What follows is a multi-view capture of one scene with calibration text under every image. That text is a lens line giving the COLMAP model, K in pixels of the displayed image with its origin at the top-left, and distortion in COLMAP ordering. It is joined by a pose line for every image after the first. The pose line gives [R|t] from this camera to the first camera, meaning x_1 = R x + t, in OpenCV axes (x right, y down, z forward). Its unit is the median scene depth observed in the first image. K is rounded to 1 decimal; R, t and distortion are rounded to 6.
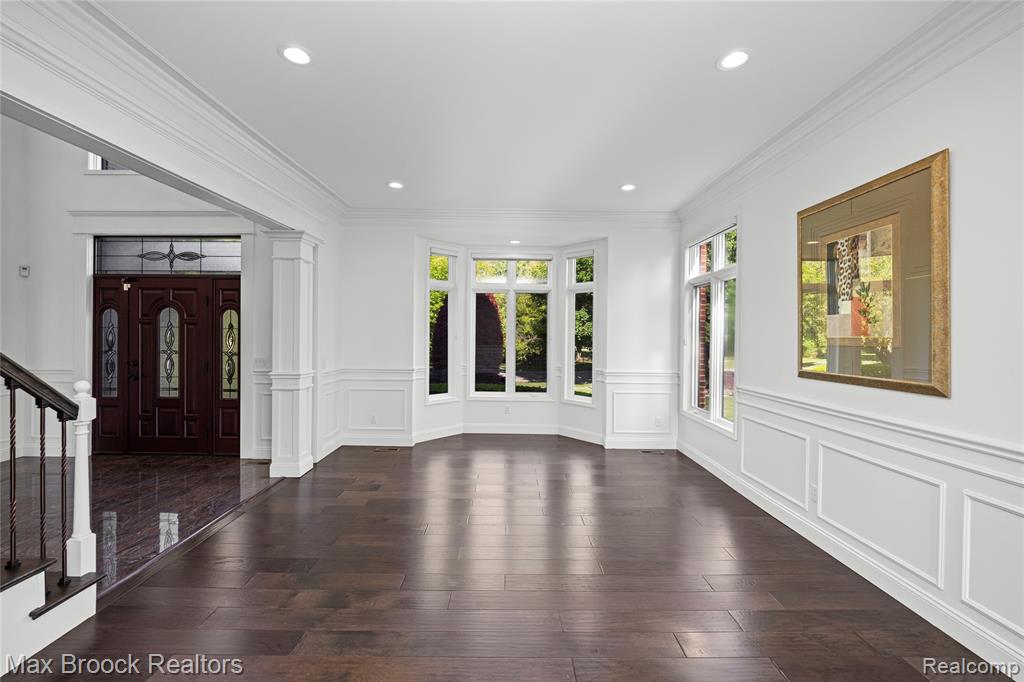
lens RADIAL K [[423.6, 0, 512.4], [0, 423.6, 334.1], [0, 0, 1]] dist [-0.002207, -0.000426]
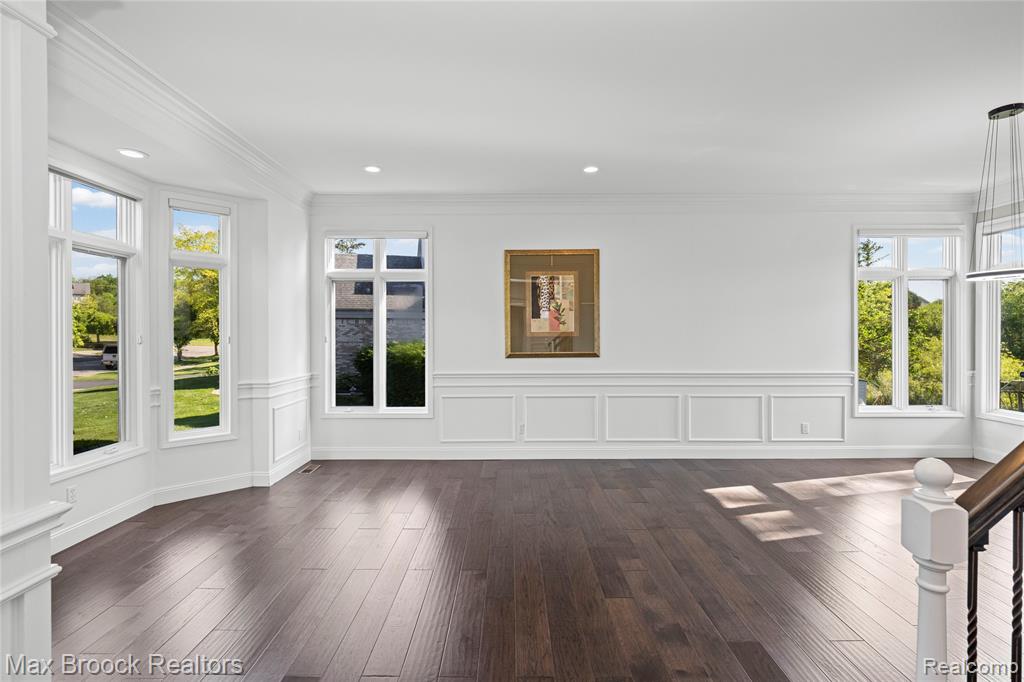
lens RADIAL K [[481.5, 0, 498.2], [0, 481.5, 329.8], [0, 0, 1]] dist [0.002680, -0.000187]
pose [[0.011570, -0.007814, 0.999903, -1.302012], [0.005063, 0.999957, 0.007756, -0.017809], [-0.999920, 0.004973, 0.011609, 1.230709]]
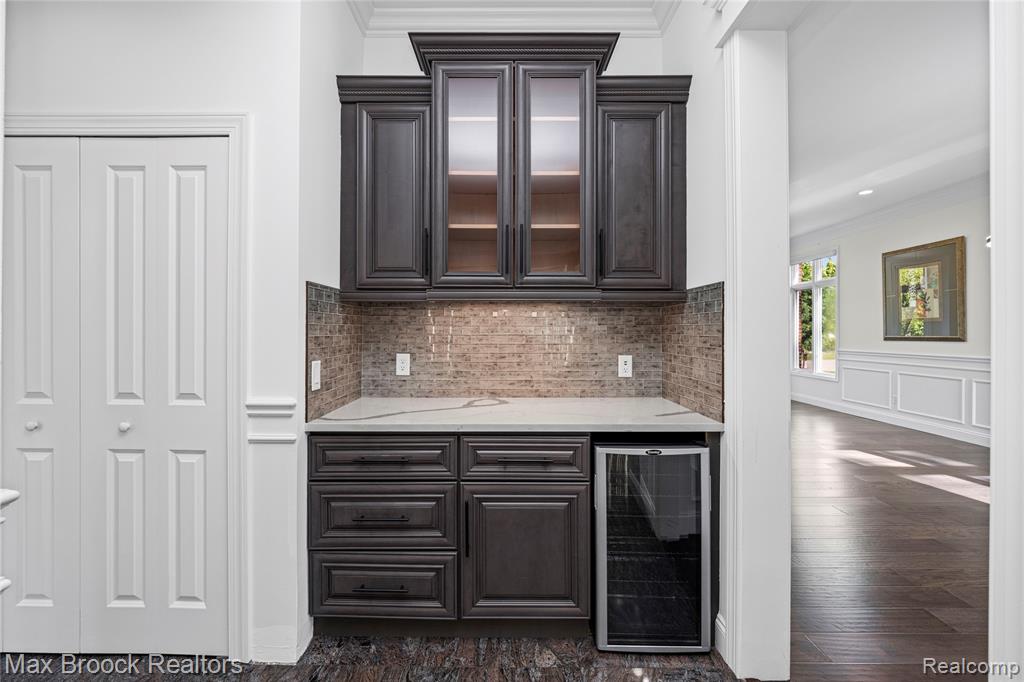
lens RADIAL K [[432.7, 0, 511.3], [0, 432.7, 330.7], [0, 0, 1]] dist [-0.001952, -0.000226]
pose [[0.999864, -0.007855, 0.014469, -1.243832], [0.007921, 0.999958, -0.004503, 0.065252], [-0.014433, 0.004617, 0.999885, -1.111155]]
